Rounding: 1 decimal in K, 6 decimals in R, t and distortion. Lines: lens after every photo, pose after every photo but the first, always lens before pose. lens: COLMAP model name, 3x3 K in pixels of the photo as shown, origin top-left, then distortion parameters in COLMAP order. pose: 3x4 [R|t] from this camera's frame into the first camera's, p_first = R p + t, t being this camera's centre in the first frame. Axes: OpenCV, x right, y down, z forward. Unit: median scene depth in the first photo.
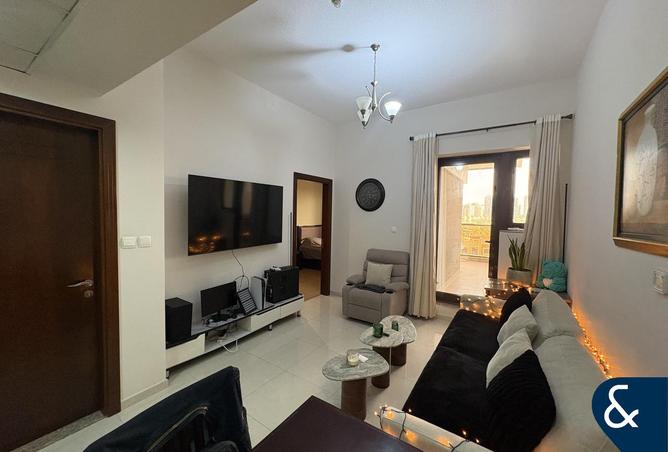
lens RADIAL K [[267.4, 0, 333.4], [0, 267.4, 226.1], [0, 0, 1]] dist [0.000481, 0.000096]
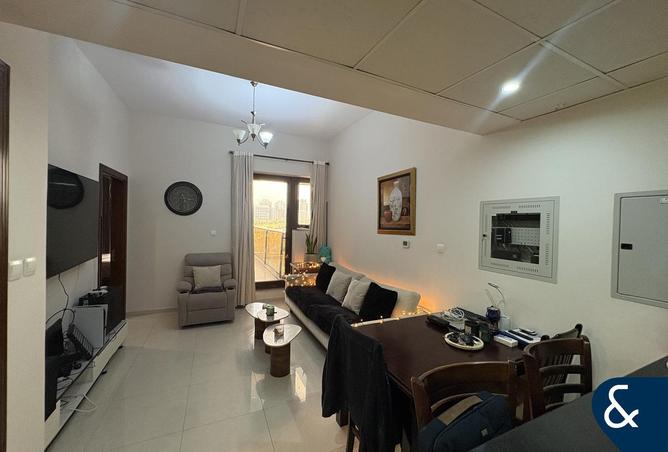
lens RADIAL K [[267.4, 0, 335.7], [0, 267.4, 225.4], [0, 0, 1]] dist [0.000481, 0.000096]
pose [[0.516086, -0.021779, 0.856260, -0.503222], [0.031508, 0.999483, 0.006431, -0.010574], [-0.855957, 0.023660, 0.516506, 0.041768]]
